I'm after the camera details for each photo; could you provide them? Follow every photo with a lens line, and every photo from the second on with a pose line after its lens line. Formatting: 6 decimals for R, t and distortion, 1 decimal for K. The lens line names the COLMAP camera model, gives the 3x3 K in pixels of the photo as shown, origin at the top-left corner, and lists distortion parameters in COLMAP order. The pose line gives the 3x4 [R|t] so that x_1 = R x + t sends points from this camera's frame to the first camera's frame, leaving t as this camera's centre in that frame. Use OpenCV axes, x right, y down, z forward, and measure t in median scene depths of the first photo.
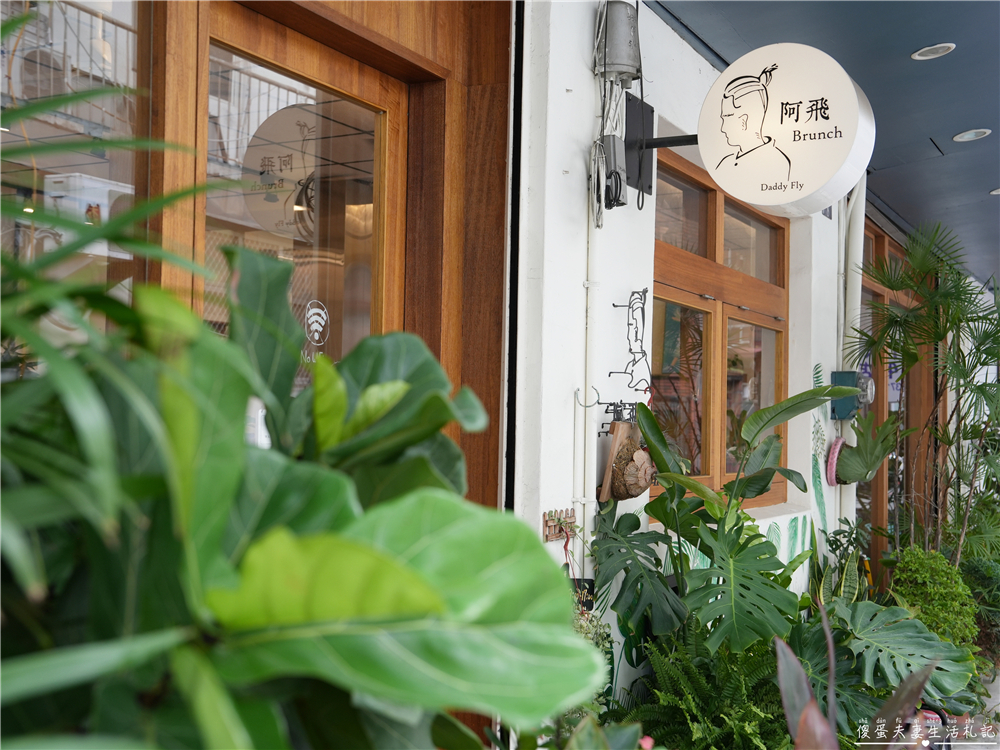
lens RADIAL K [[1276.4, 0, 500.0], [0, 1276.4, 375.0], [0, 0, 1]] dist [0.063625, 0.013838]
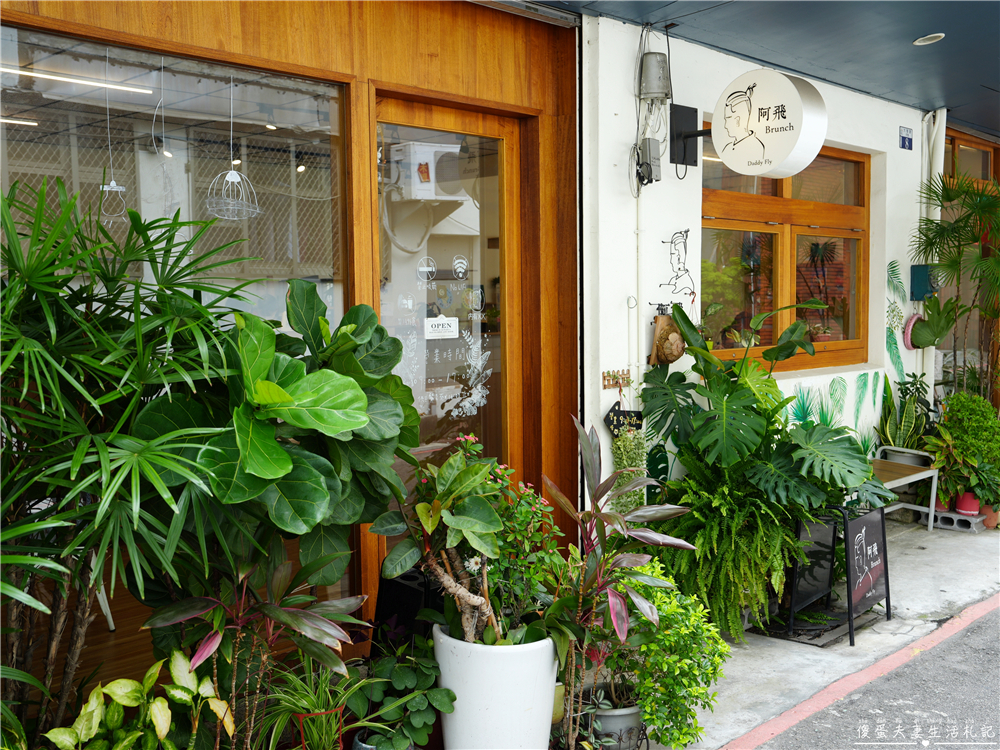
lens RADIAL K [[1082.0, 0, 500.0], [0, 1082.0, 375.0], [0, 0, 1]] dist [-0.002587, -0.007279]
pose [[0.959380, -0.012001, -0.281863, 0.290282], [0.041830, 0.994103, 0.100052, -0.035274], [0.279000, -0.107778, 0.954224, -0.385119]]
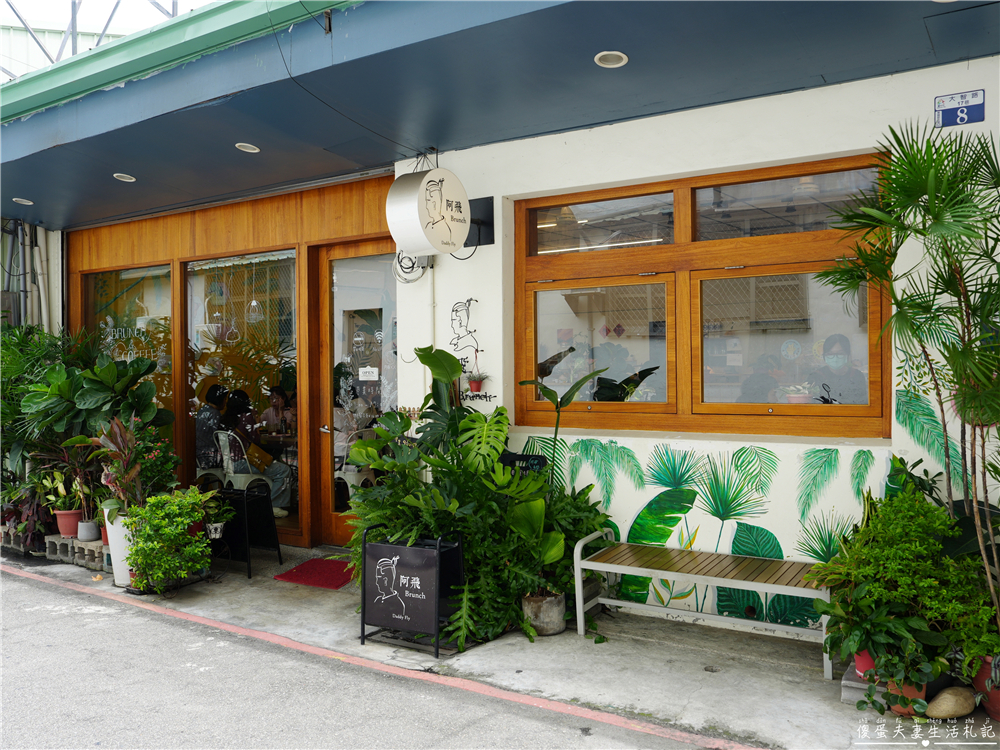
lens RADIAL K [[890.8, 0, 500.0], [0, 890.8, 375.0], [0, 0, 1]] dist [-0.050846, -0.001093]
pose [[-0.121832, -0.007746, -0.992520, 1.579041], [0.048640, 0.998721, -0.013766, 0.074800], [0.991358, -0.049954, -0.121300, 1.313819]]
